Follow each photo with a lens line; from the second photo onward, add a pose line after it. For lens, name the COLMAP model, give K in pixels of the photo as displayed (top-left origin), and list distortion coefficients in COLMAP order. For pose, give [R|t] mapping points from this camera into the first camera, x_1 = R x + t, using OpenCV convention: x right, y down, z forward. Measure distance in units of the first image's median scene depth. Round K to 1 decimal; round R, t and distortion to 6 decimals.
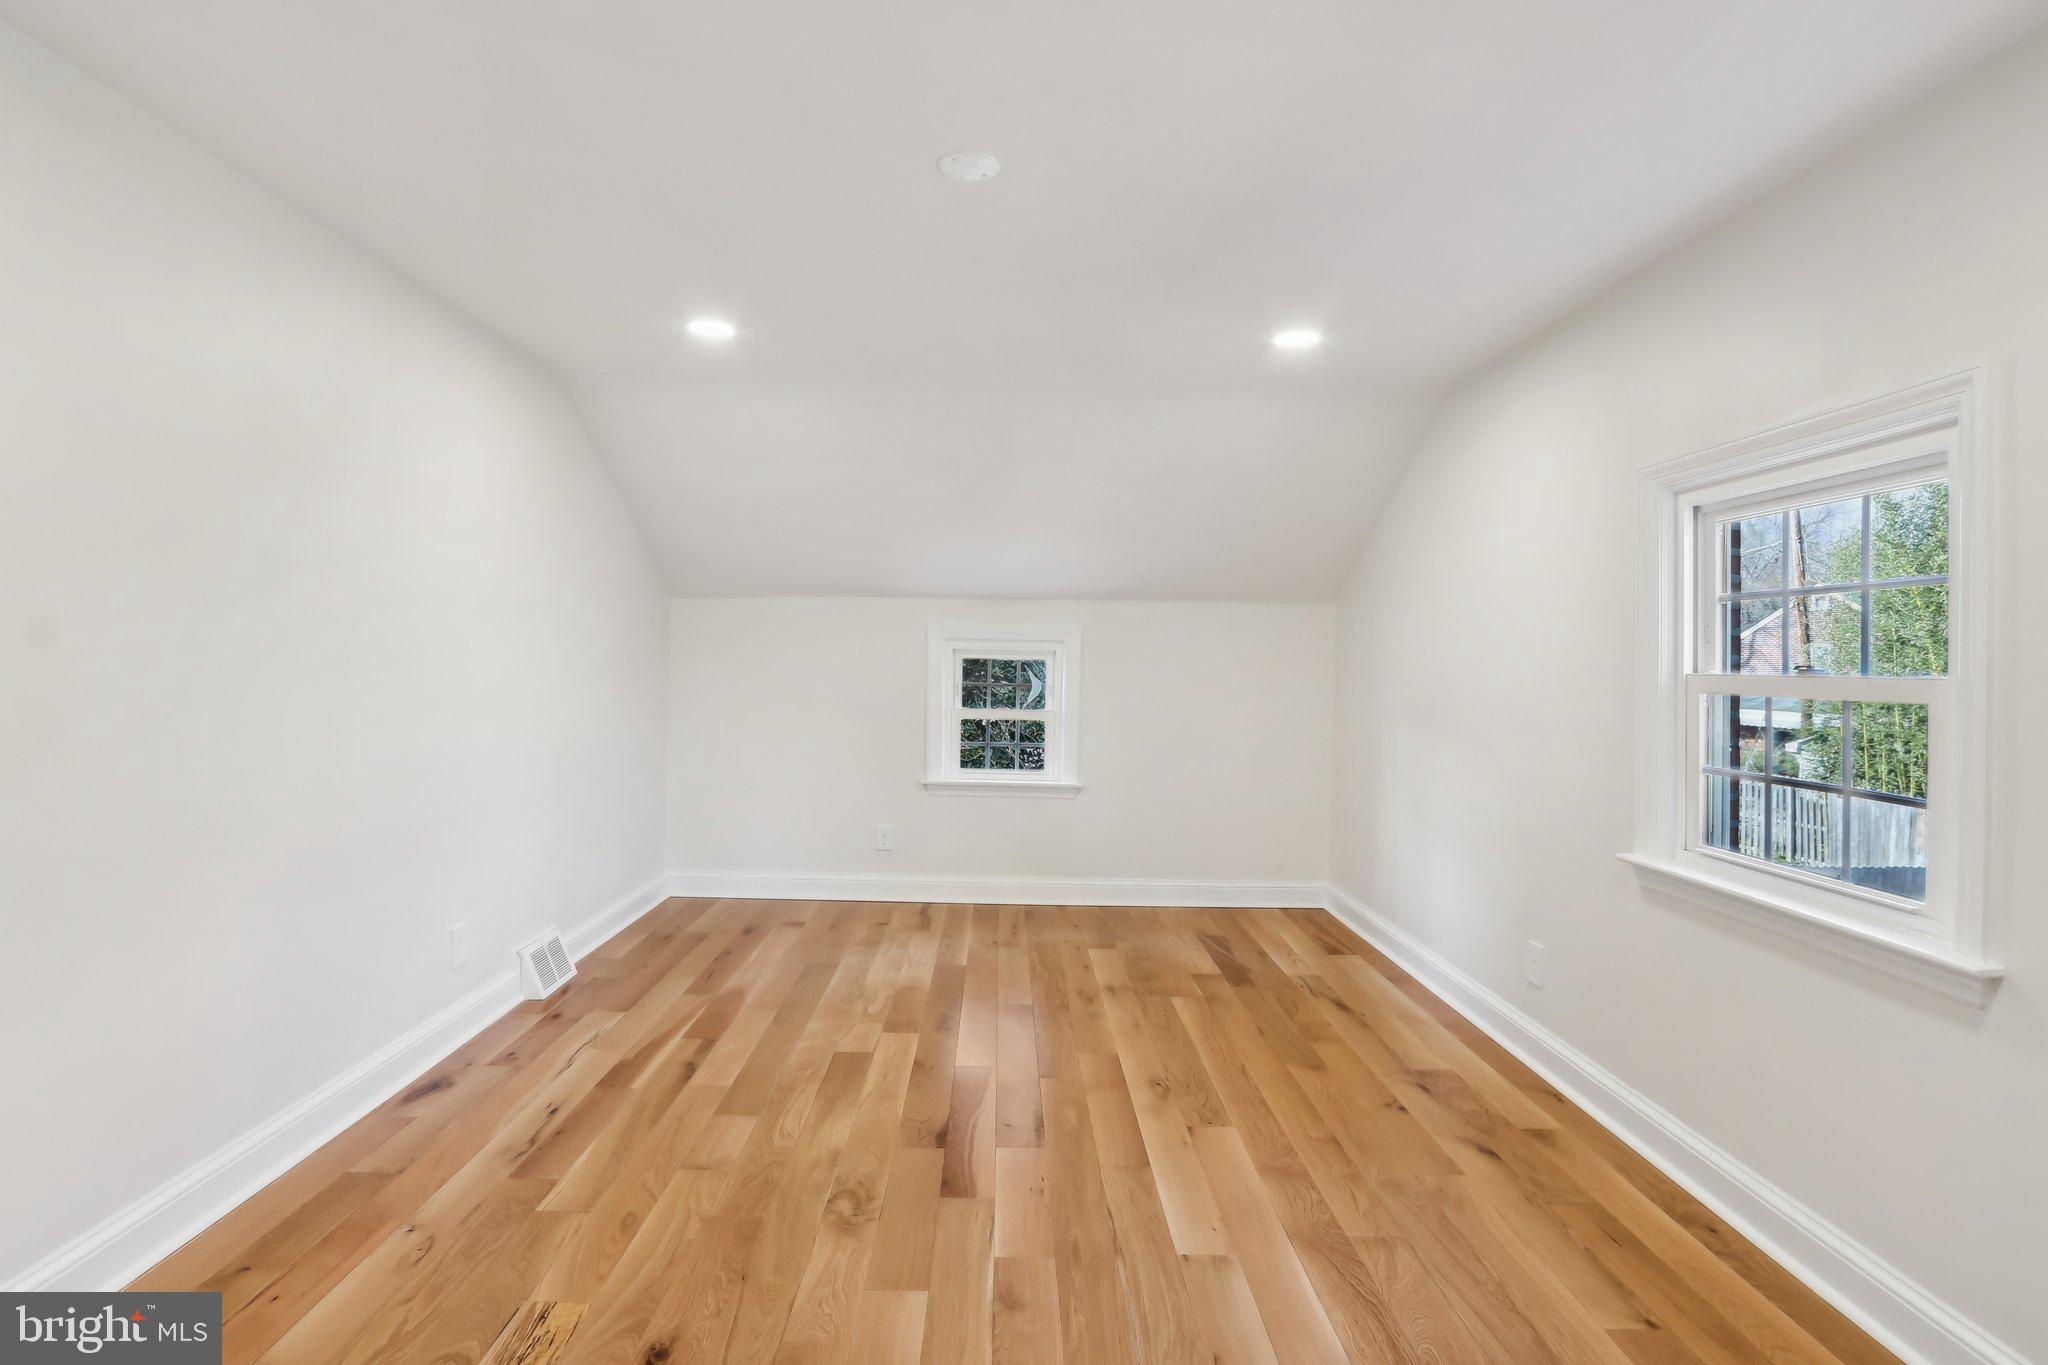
lens RADIAL K [[980.0, 0, 1003.9], [0, 980.0, 662.9], [0, 0, 1]] dist [-0.016318, 0.000608]
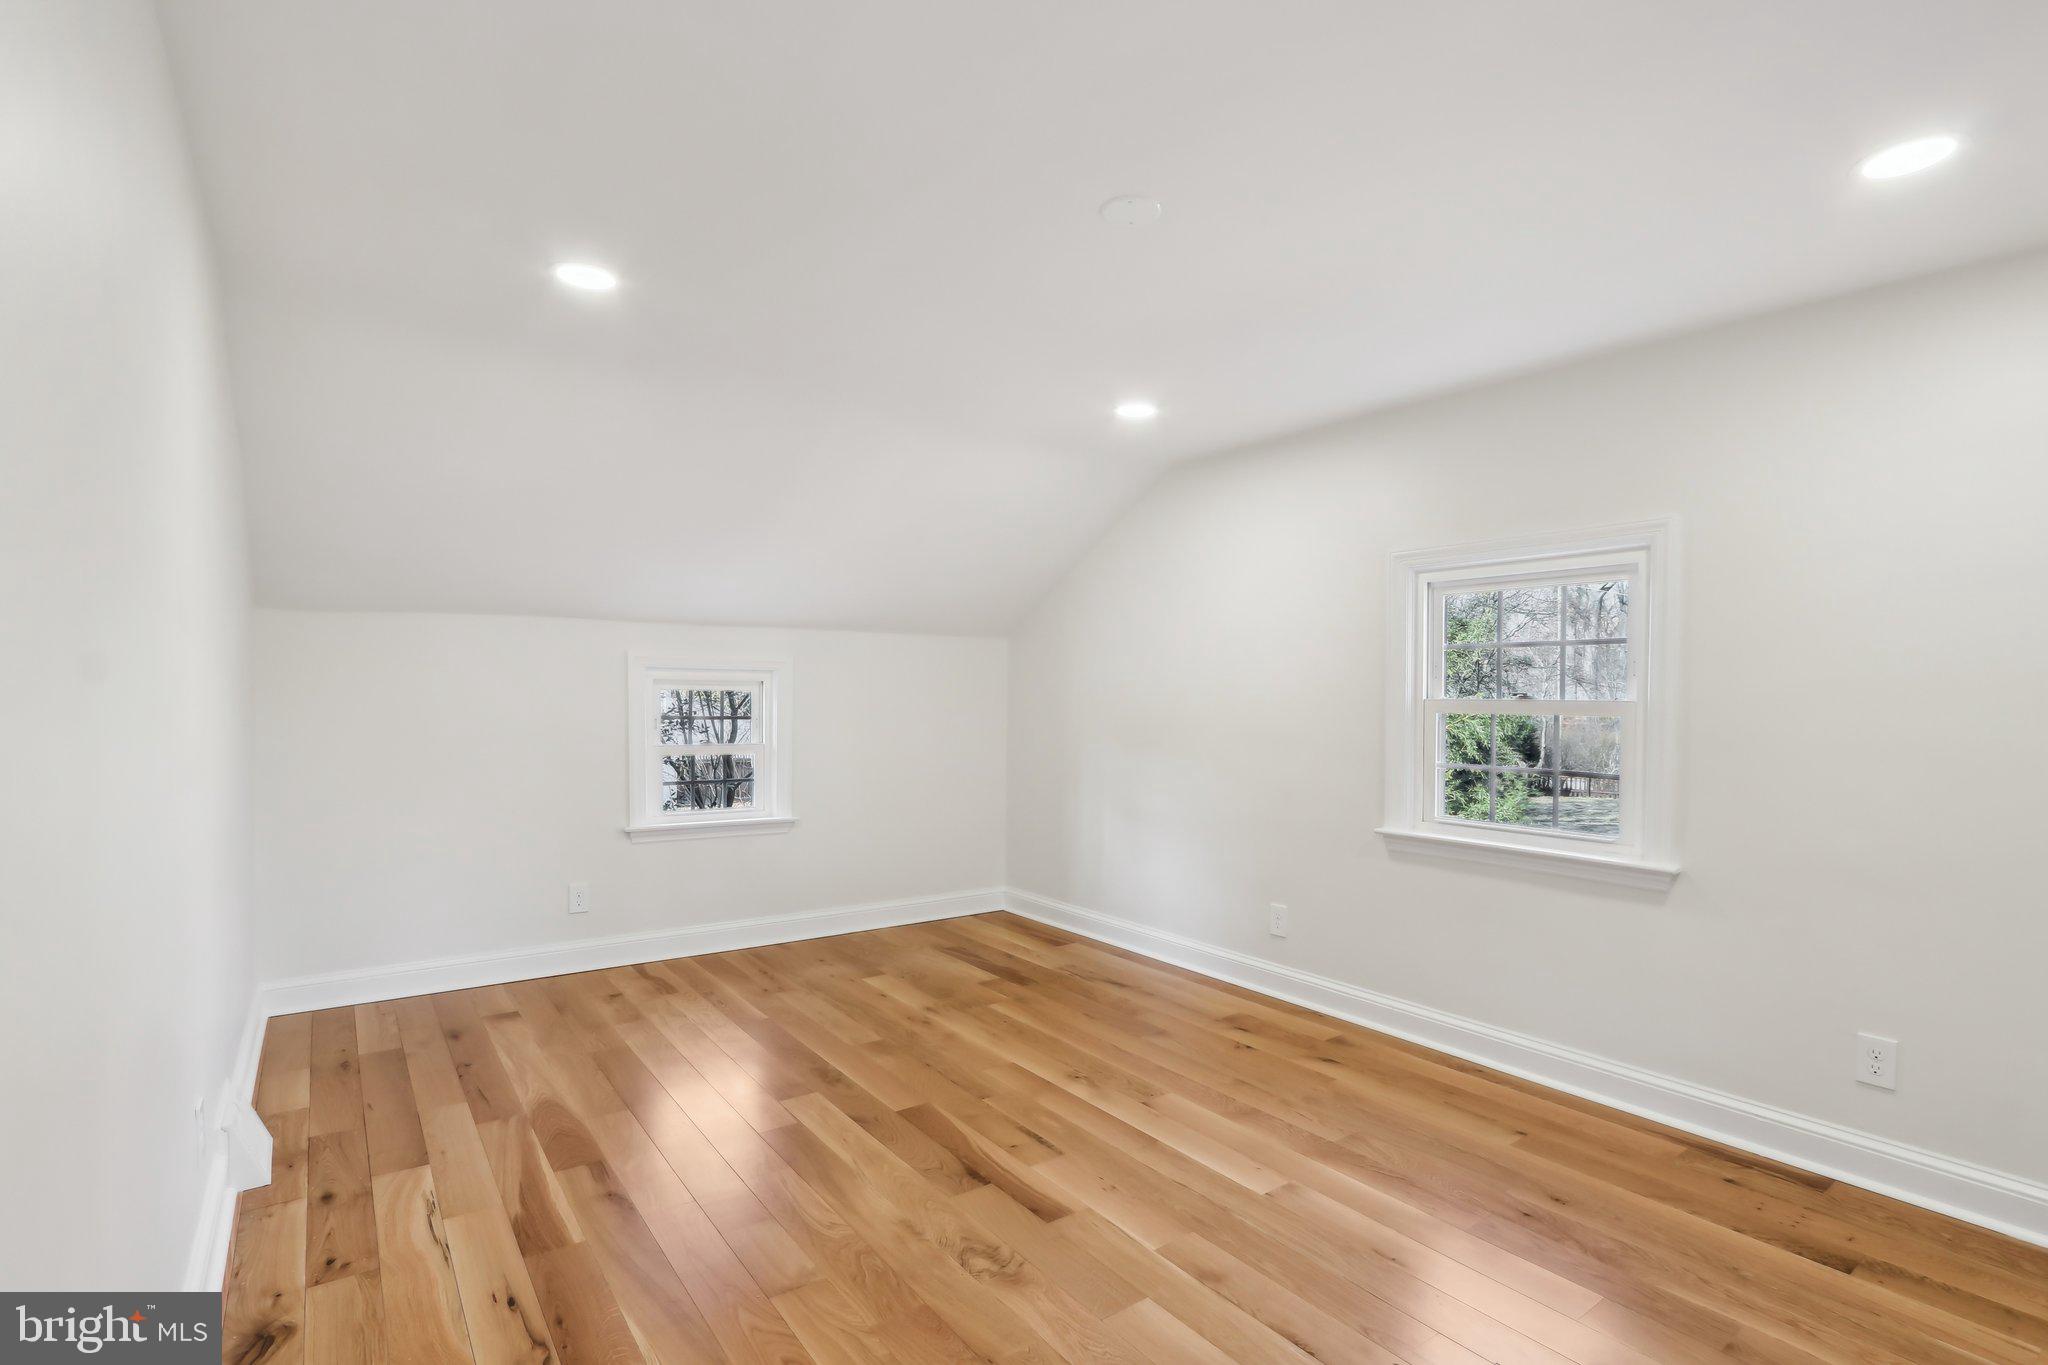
lens RADIAL K [[954.3, 0, 1026.1], [0, 954.3, 699.7], [0, 0, 1]] dist [-0.016969, 0.001851]
pose [[0.808843, -0.011504, 0.587912, -0.526691], [0.005787, 0.999916, 0.011603, -0.005676], [-0.587996, -0.005983, 0.808841, 0.175502]]
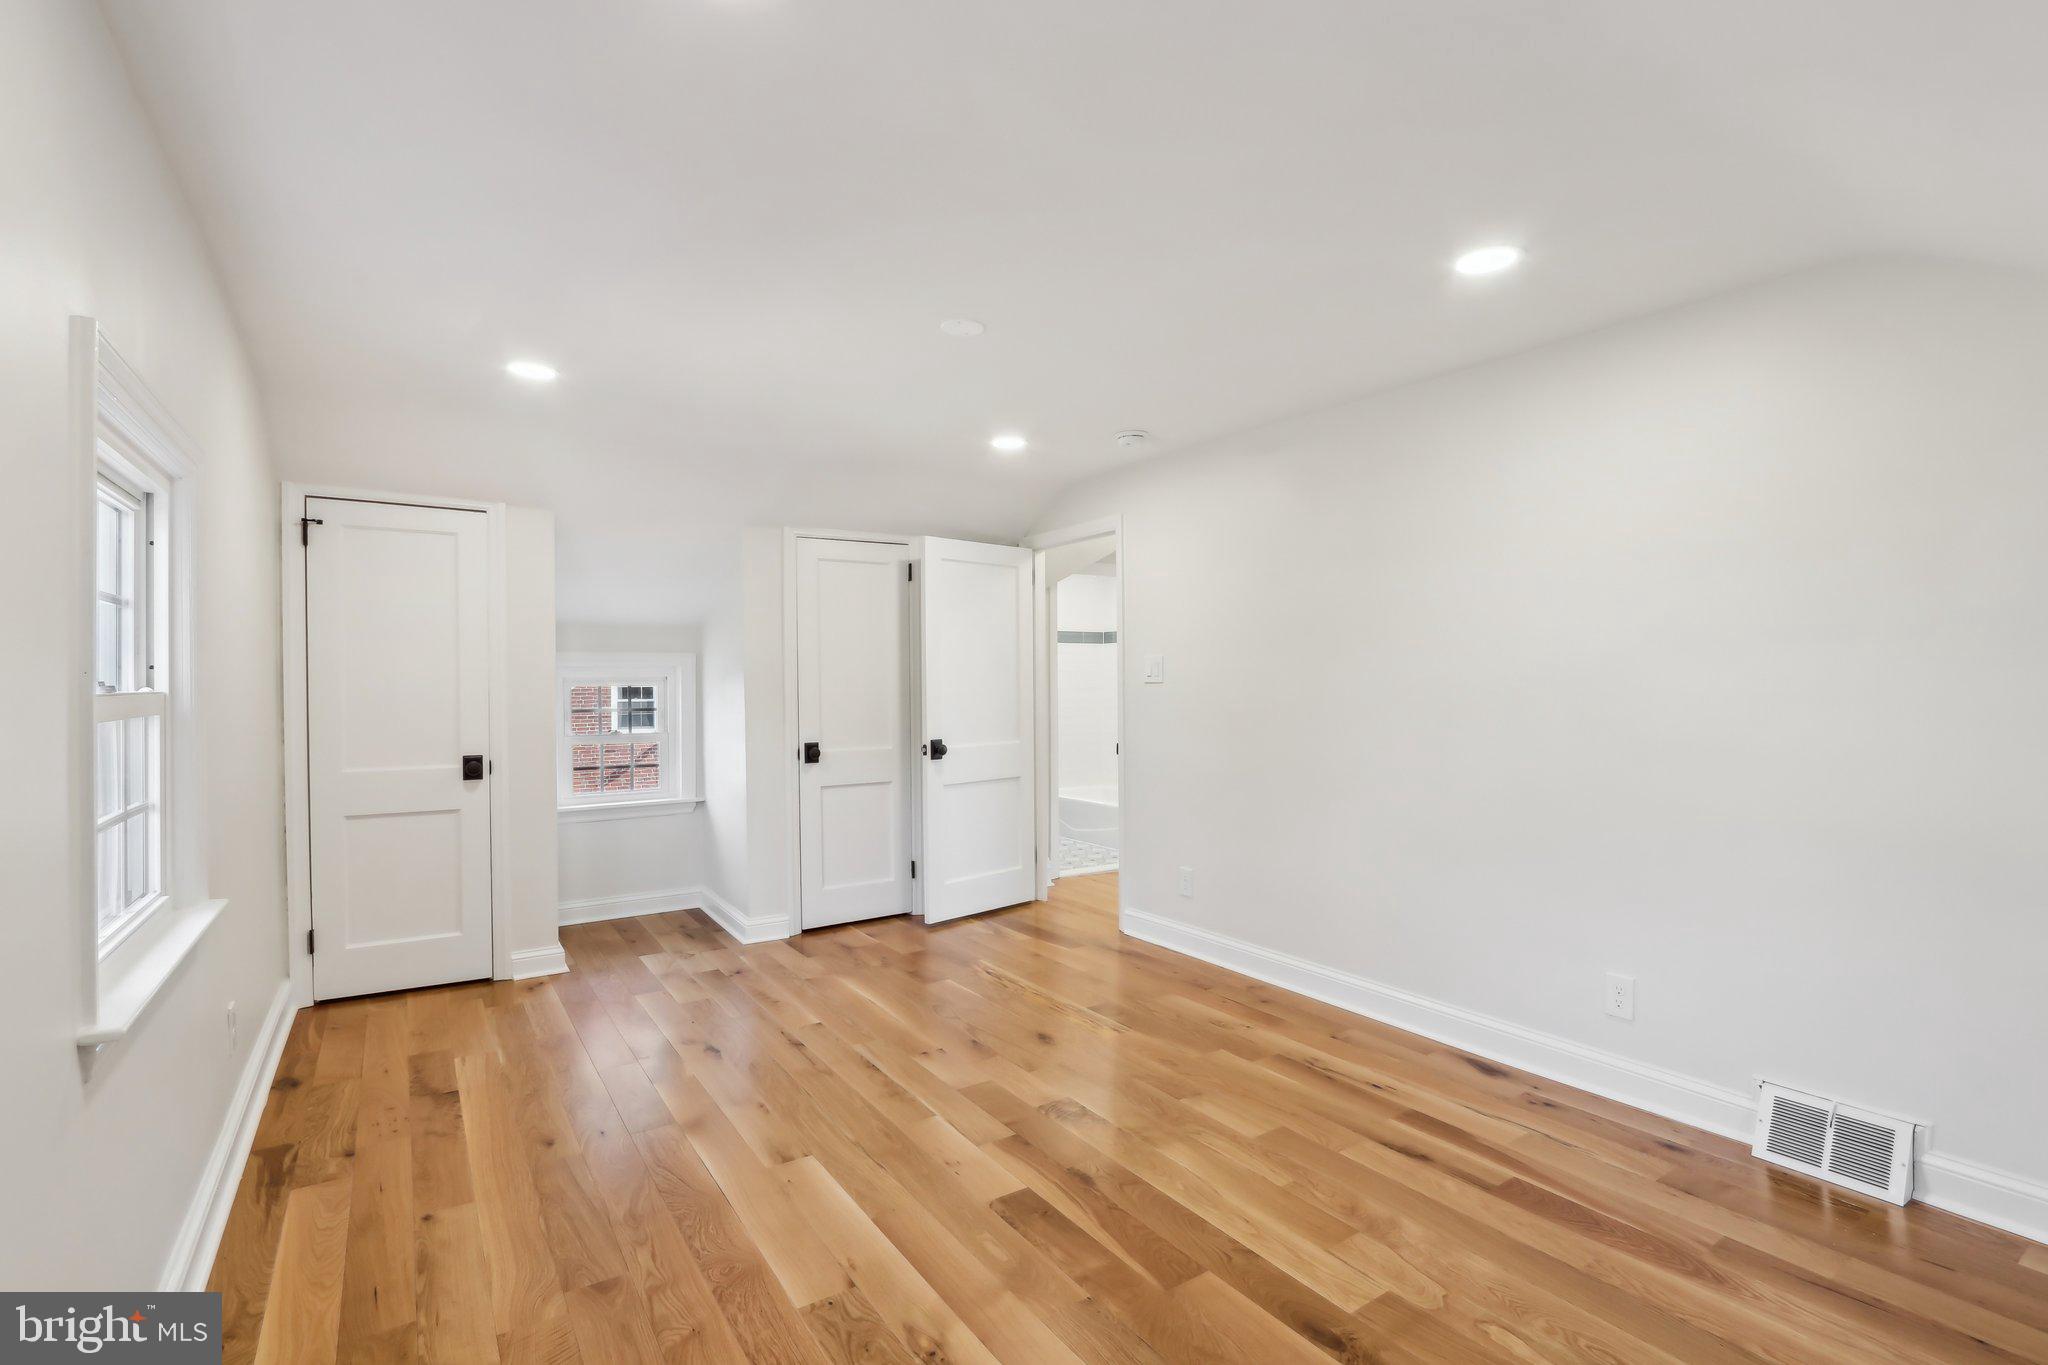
lens RADIAL K [[943.7, 0, 1023.1], [0, 943.7, 685.9], [0, 0, 1]] dist [-0.015513, 0.000392]
pose [[-0.830031, -0.009243, -0.557640, 0.461797], [-0.011206, 0.999937, 0.000106, -0.000705], [0.557604, 0.006336, -0.830083, 1.569572]]
